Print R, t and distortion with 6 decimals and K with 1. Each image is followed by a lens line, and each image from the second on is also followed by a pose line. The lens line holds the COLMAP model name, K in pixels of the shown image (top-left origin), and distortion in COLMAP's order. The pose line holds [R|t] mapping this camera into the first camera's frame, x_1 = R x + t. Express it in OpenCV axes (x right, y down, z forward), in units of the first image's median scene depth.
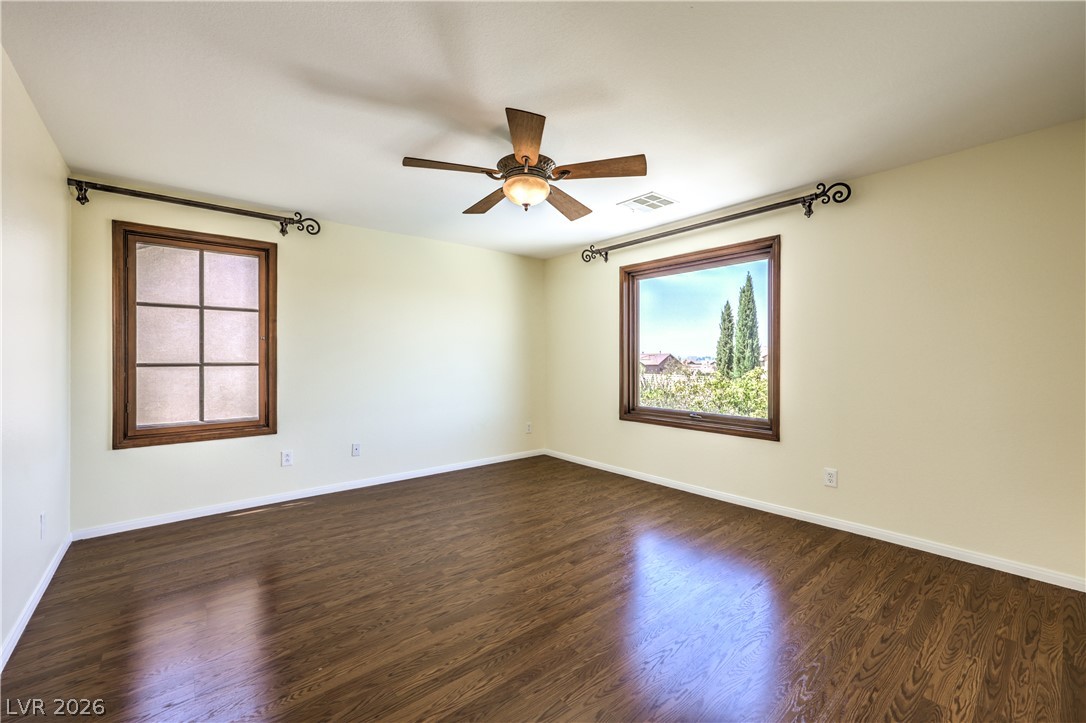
lens RADIAL K [[444.1, 0, 550.6], [0, 444.1, 363.0], [0, 0, 1]] dist [0.001246, -0.000227]
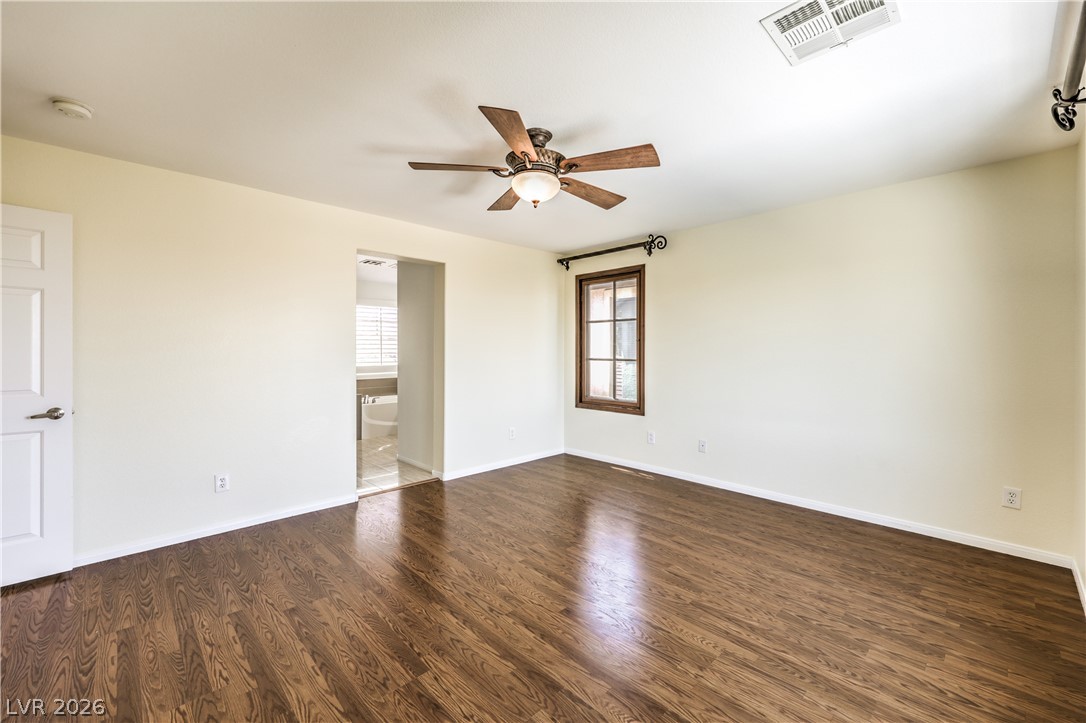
lens RADIAL K [[444.1, 0, 550.6], [0, 444.1, 363.0], [0, 0, 1]] dist [0.001246, -0.000227]
pose [[0.064258, 0.028361, -0.997530, 0.724979], [-0.009872, 0.999565, 0.027783, -0.026814], [0.997884, 0.008063, 0.064510, 0.773959]]
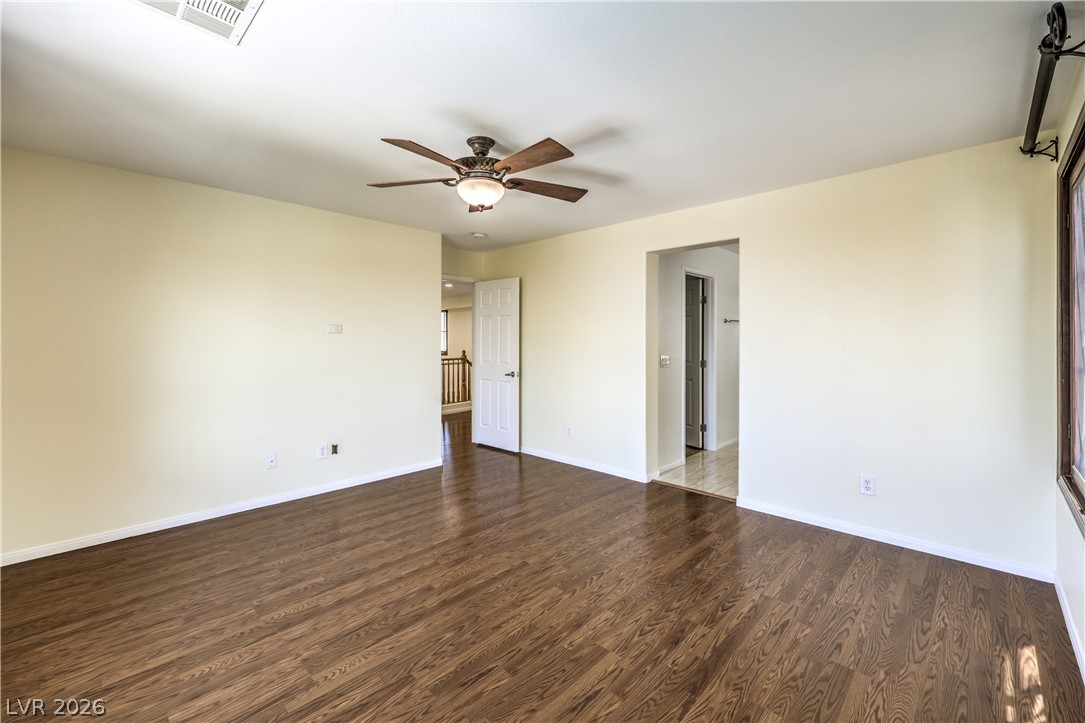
lens RADIAL K [[450.8, 0, 544.6], [0, 450.8, 345.3], [0, 0, 1]] dist [-0.001242, -0.000315]
pose [[-0.995571, 0.006177, -0.093815, -0.082242], [0.004342, 0.999796, 0.019750, -0.047023], [0.093917, 0.019255, -0.995394, 1.620356]]
